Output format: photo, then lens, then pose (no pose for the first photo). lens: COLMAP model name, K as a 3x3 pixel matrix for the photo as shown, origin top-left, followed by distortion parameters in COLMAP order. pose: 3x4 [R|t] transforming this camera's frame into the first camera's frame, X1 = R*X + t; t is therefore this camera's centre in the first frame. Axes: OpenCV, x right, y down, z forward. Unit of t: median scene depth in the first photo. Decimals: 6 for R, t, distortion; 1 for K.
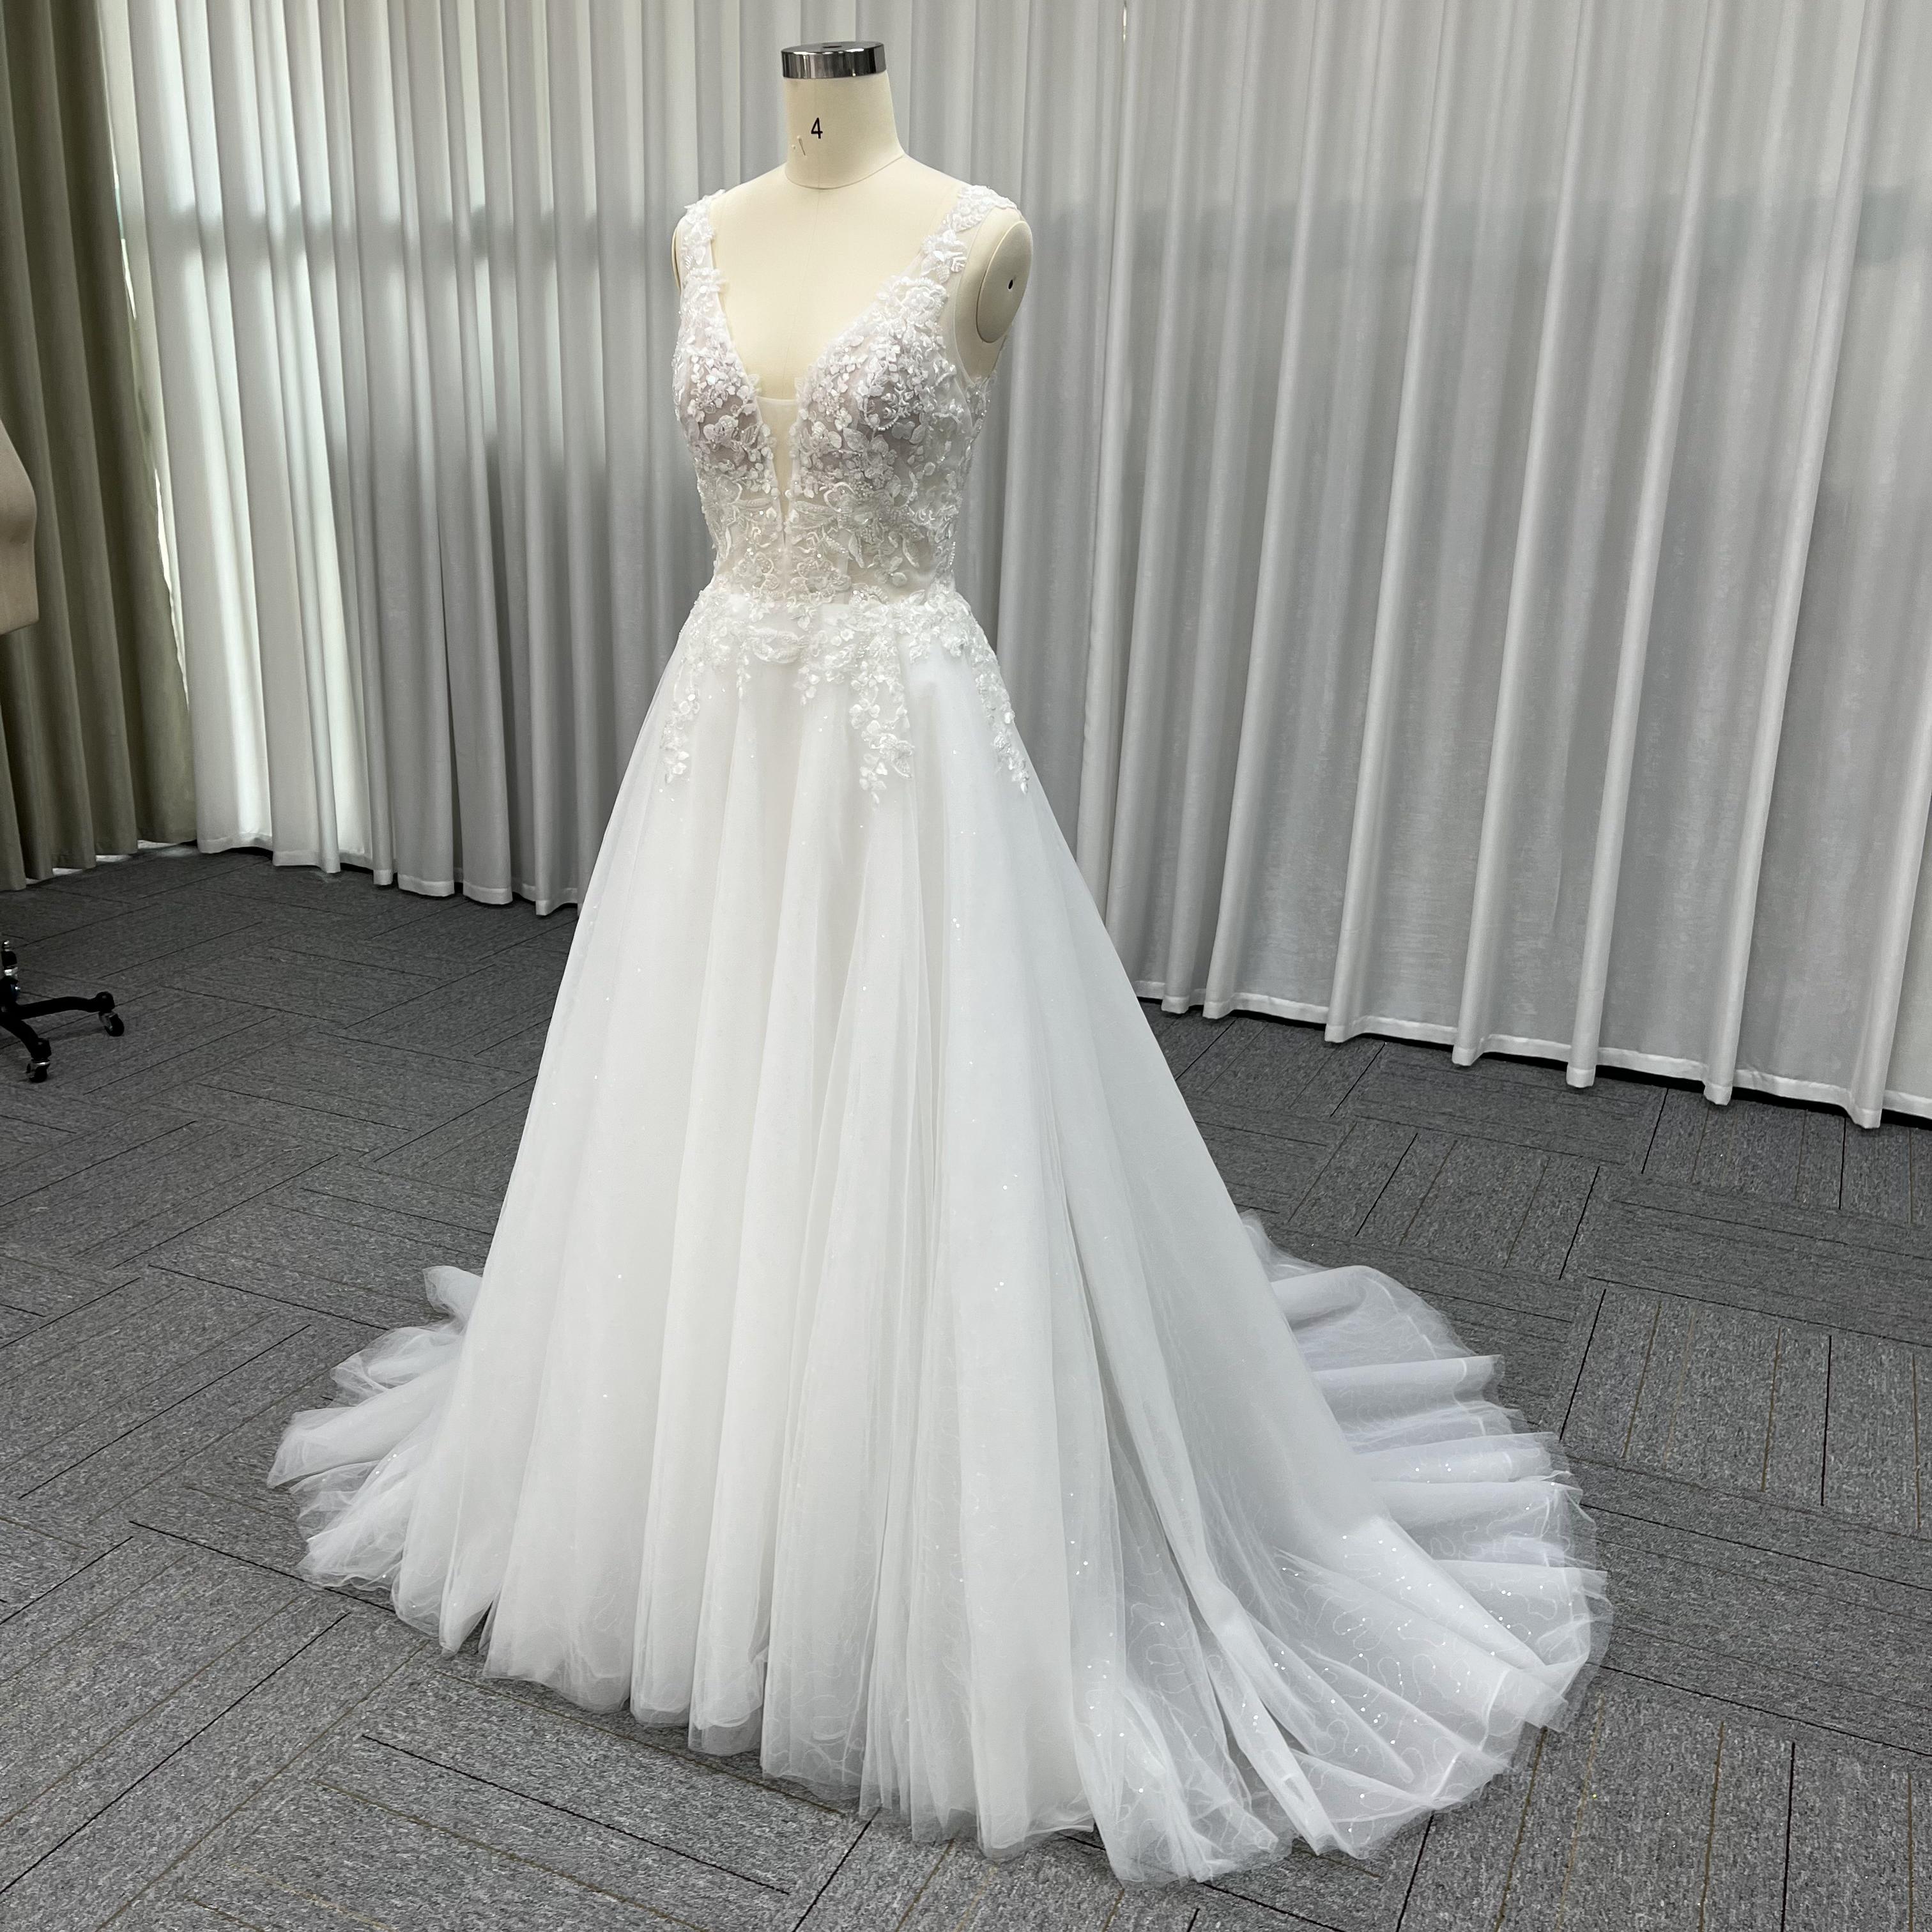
lens RADIAL K [[1979.5, 0, 964.6], [0, 1979.5, 977.3], [0, 0, 1]] dist [0.022896, -0.016020]
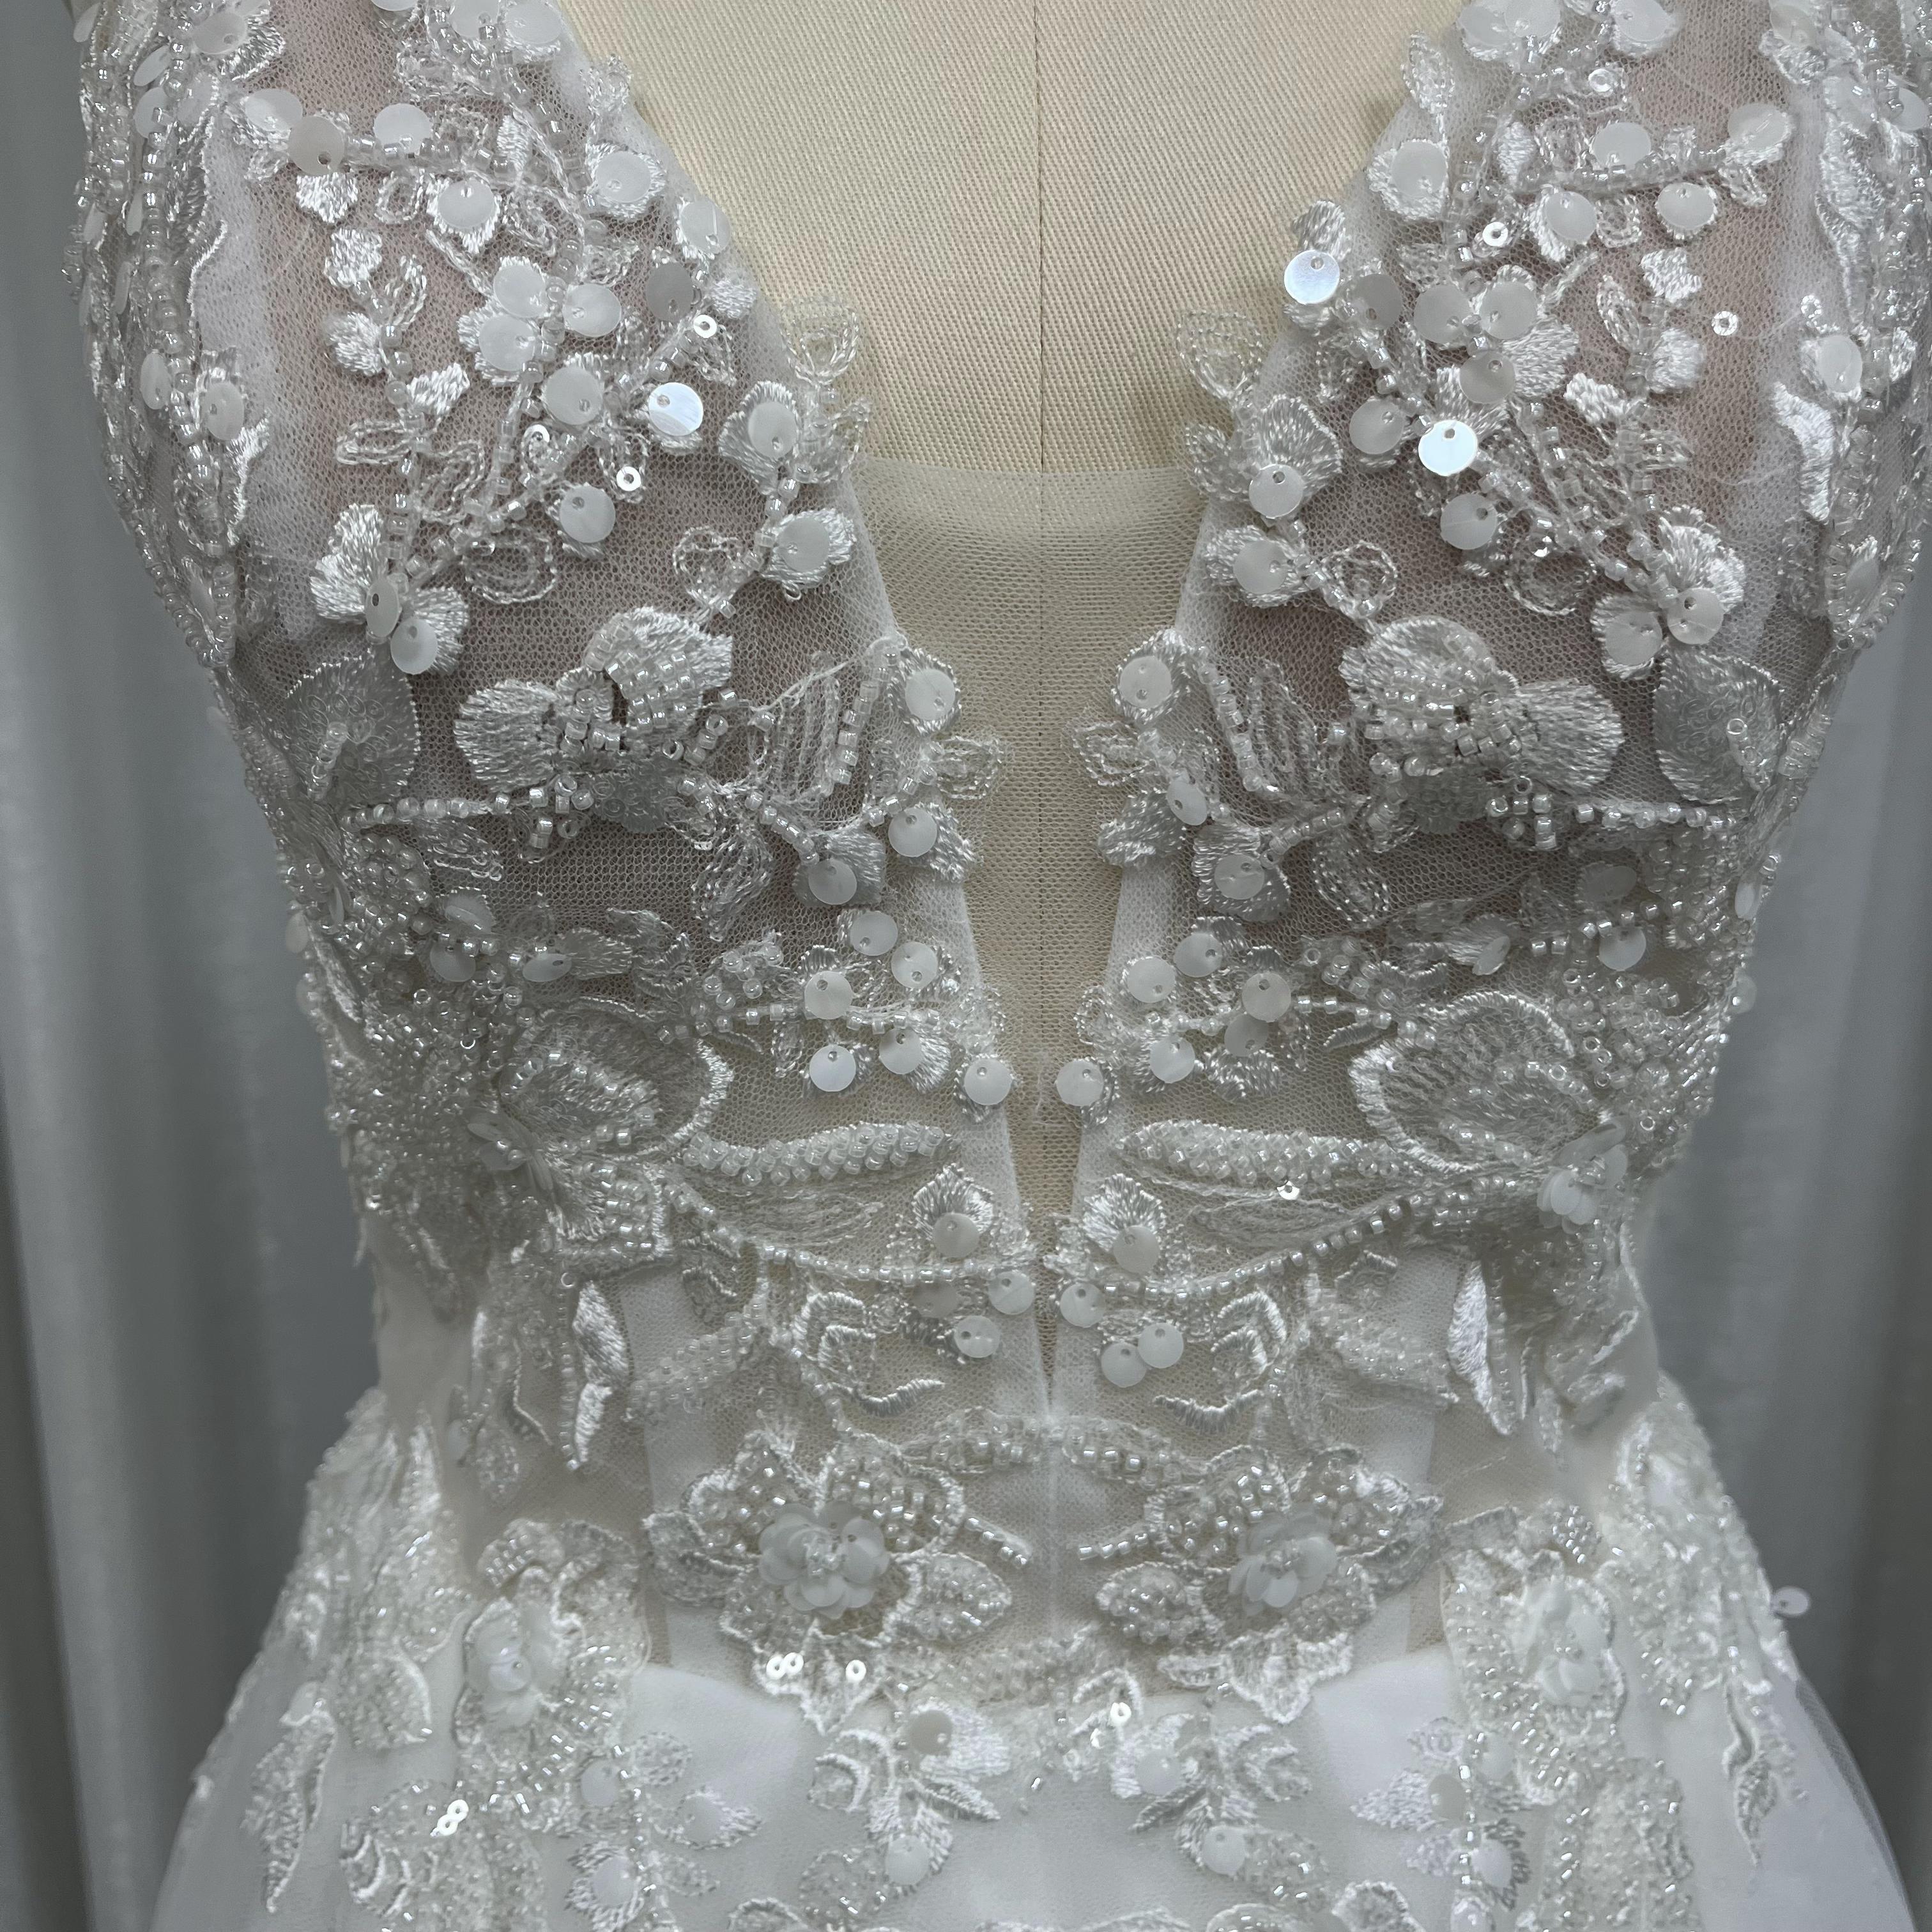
lens RADIAL K [[2020.9, 0, 965.9], [0, 2020.9, 944.0], [0, 0, 1]] dist [0.005442, -0.007259]
pose [[0.916123, -0.141642, 0.375043, -0.151921], [0.150929, 0.988534, 0.004662, -0.254800], [-0.371403, 0.052334, 0.926996, 0.856281]]
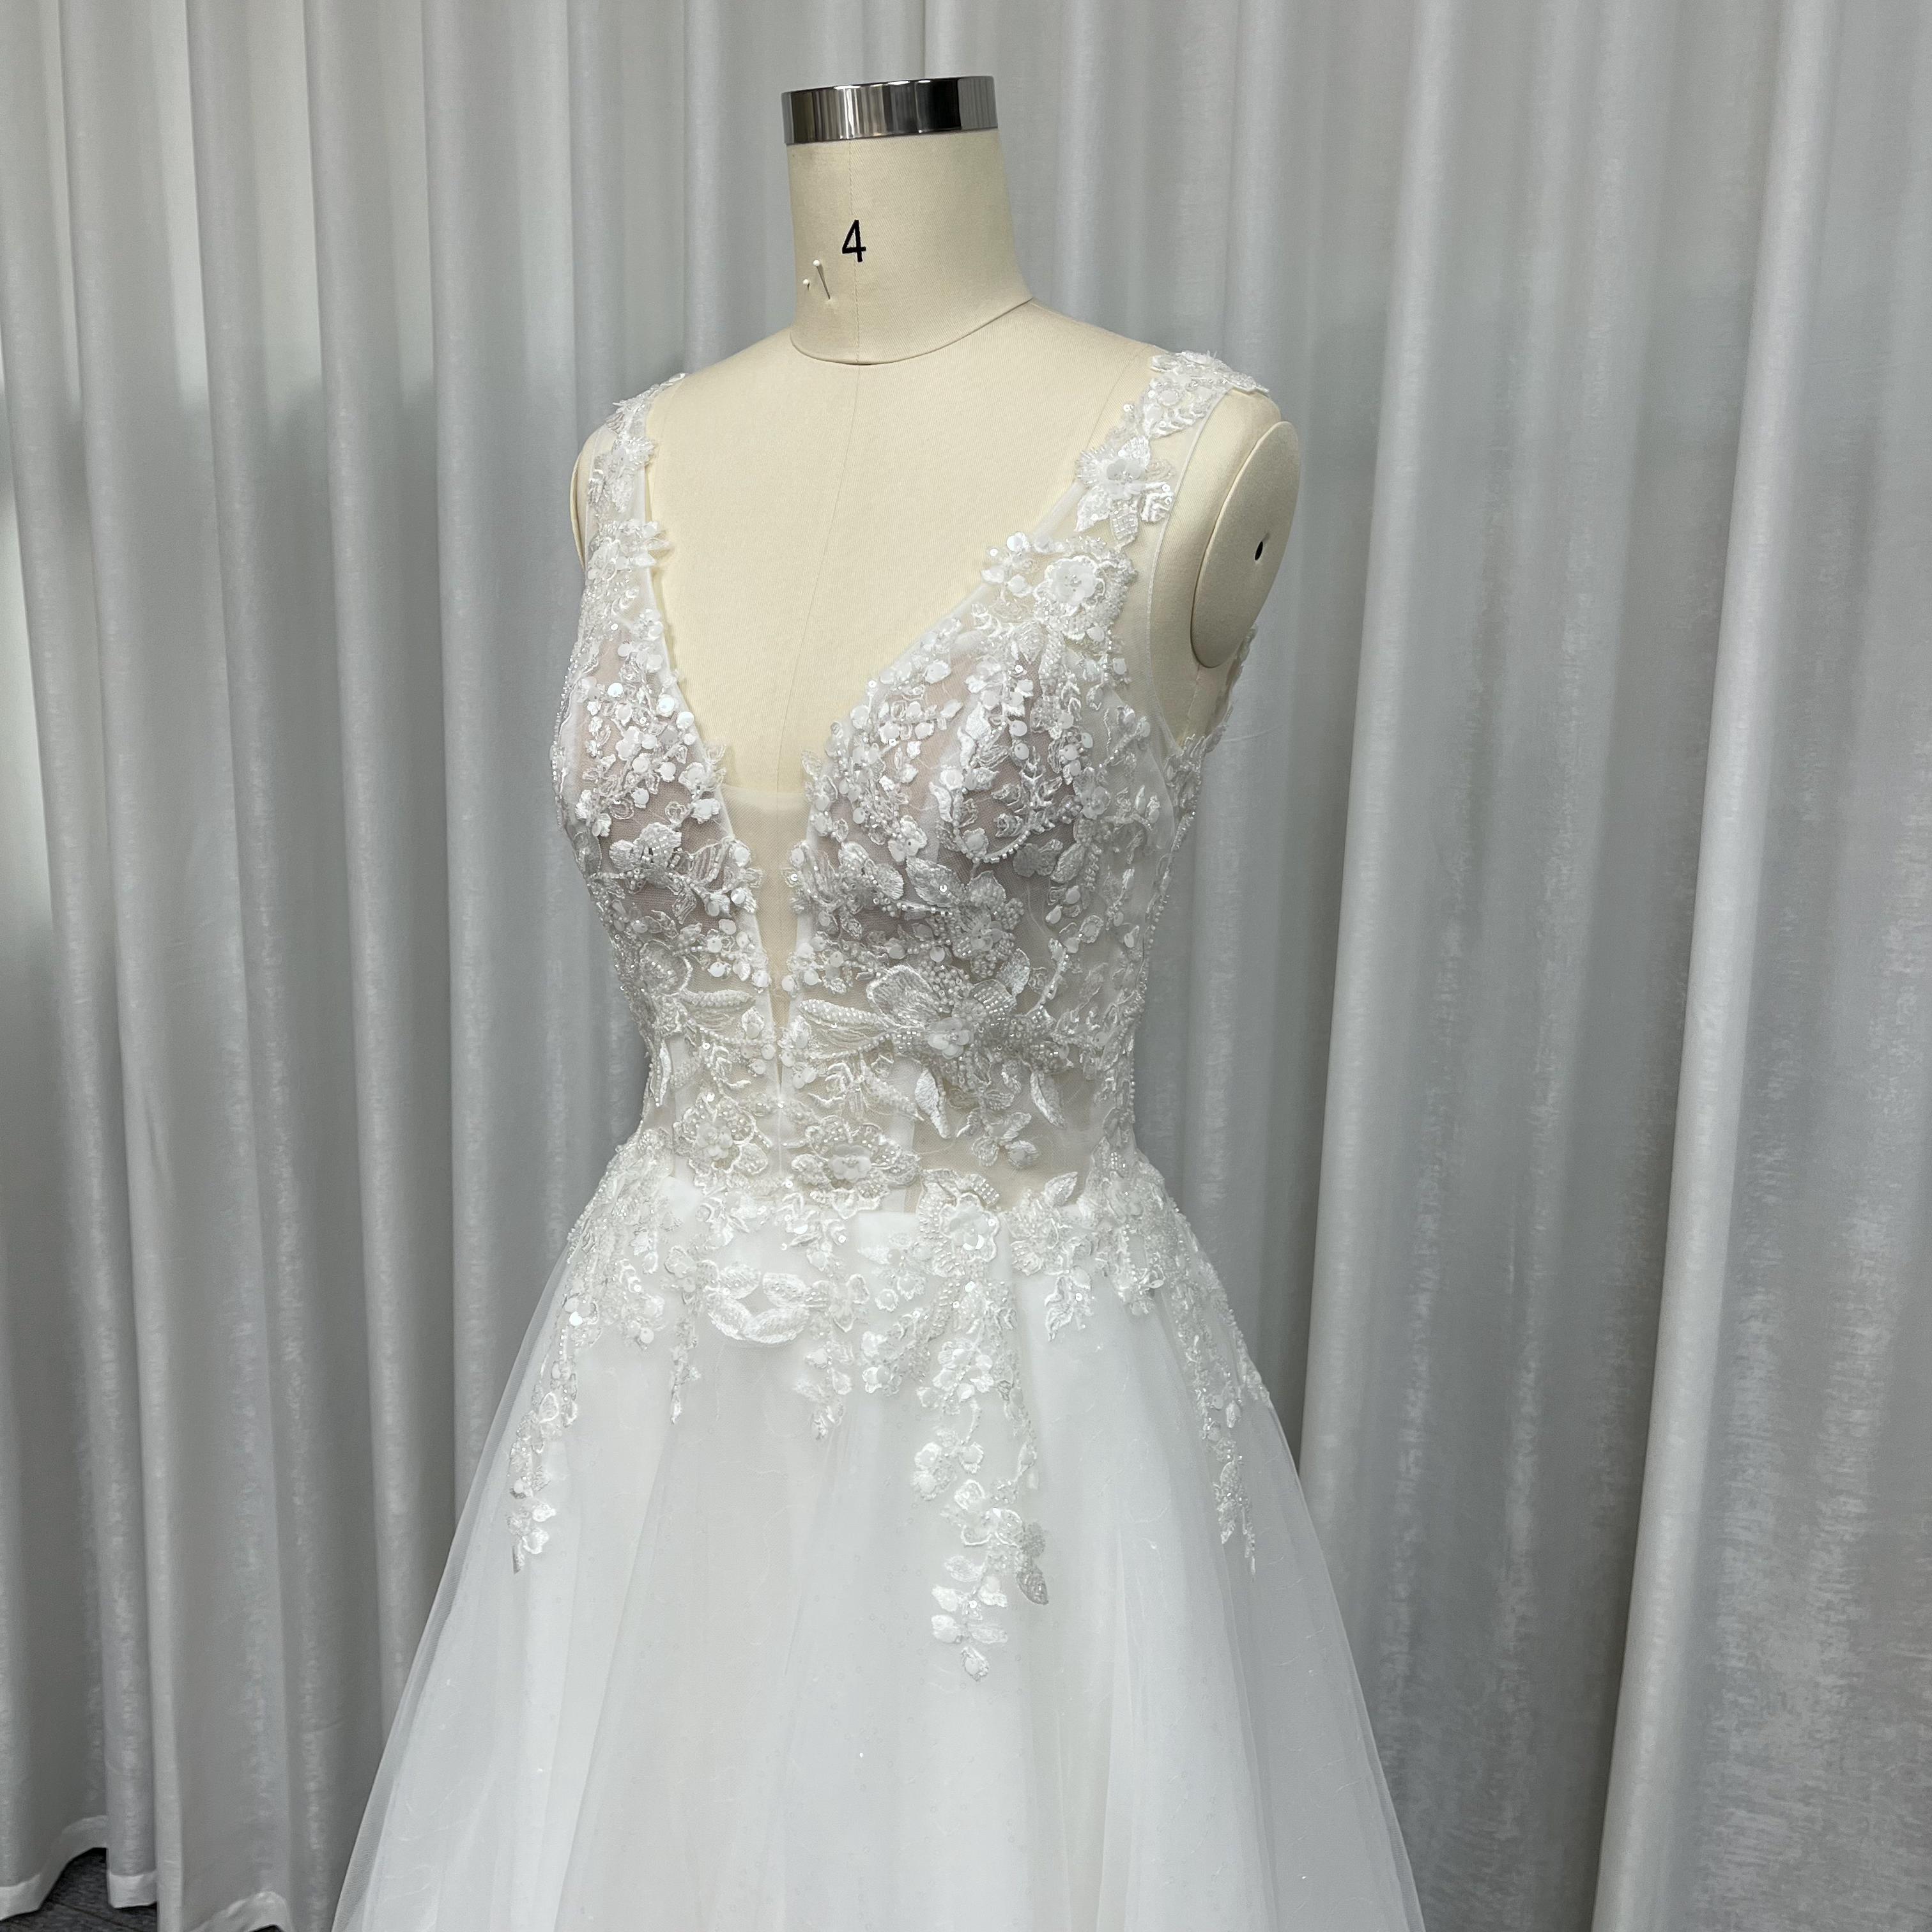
lens RADIAL K [[2009.4, 0, 971.7], [0, 2009.4, 953.7], [0, 0, 1]] dist [0.018578, -0.010214]
pose [[0.999687, -0.005726, -0.024352, -0.034009], [0.002606, 0.991991, -0.126278, -0.189748], [0.024880, 0.126175, 0.991696, 0.527650]]
